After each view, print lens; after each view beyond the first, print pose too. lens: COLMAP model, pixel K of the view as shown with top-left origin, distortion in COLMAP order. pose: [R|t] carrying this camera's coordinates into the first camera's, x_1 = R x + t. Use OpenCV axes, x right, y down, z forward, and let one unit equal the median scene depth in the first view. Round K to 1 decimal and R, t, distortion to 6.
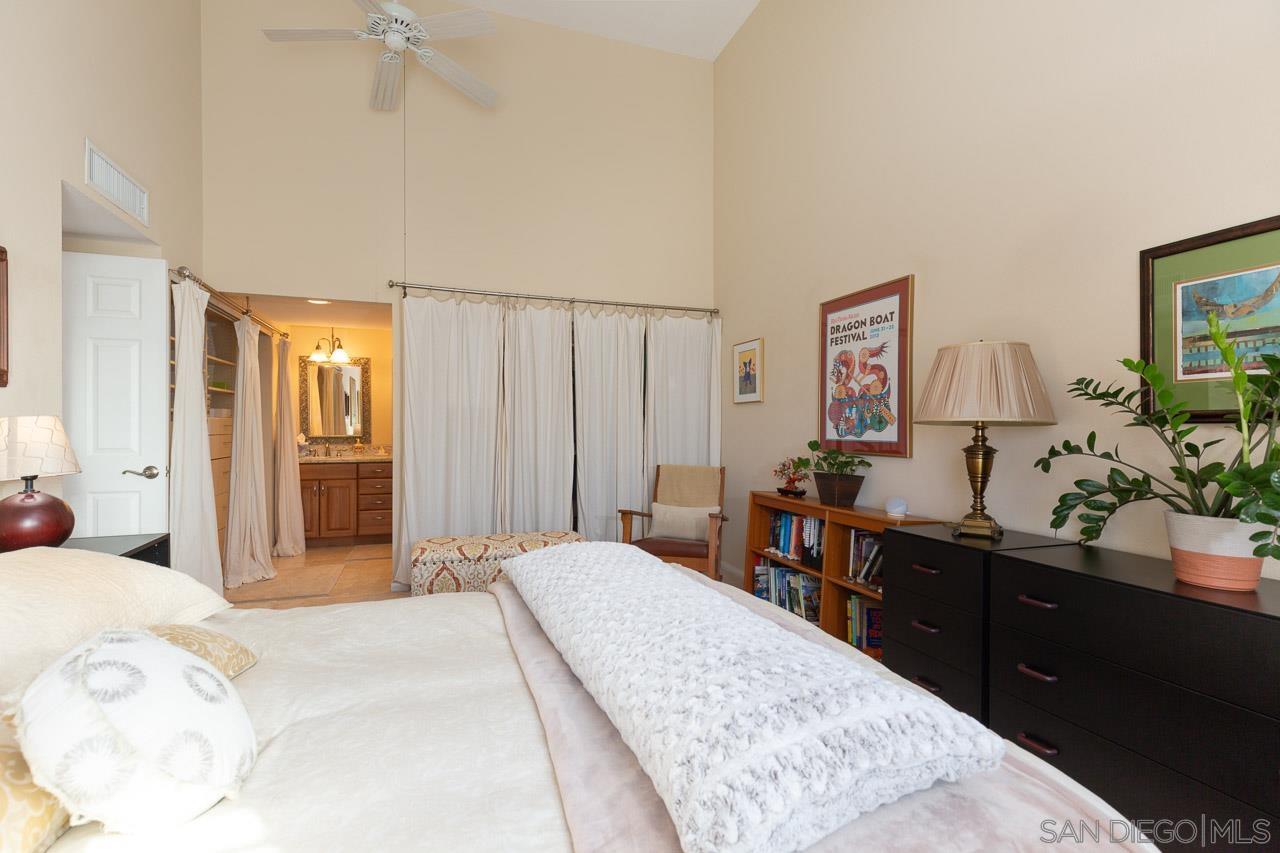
lens RADIAL K [[565.7, 0, 640.0], [0, 565.7, 426.5], [0, 0, 1]] dist [-0.001277, -0.000011]
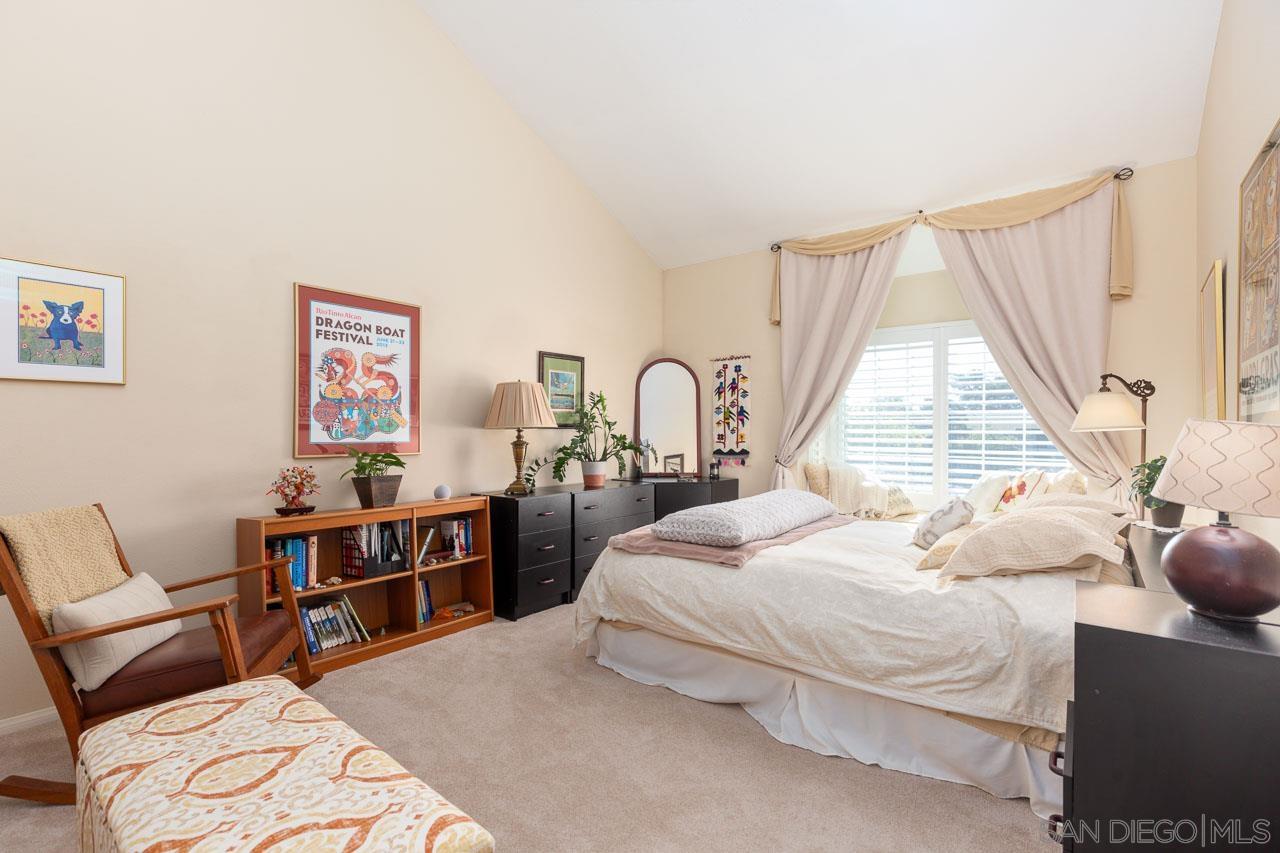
lens RADIAL K [[565.7, 0, 640.0], [0, 565.7, 426.5], [0, 0, 1]] dist [-0.001277, -0.000011]
pose [[-0.510229, 0.010095, 0.859979, -0.739989], [-0.002305, 0.999911, -0.013106, 0.008347], [-0.860036, -0.008669, -0.510161, 1.094030]]
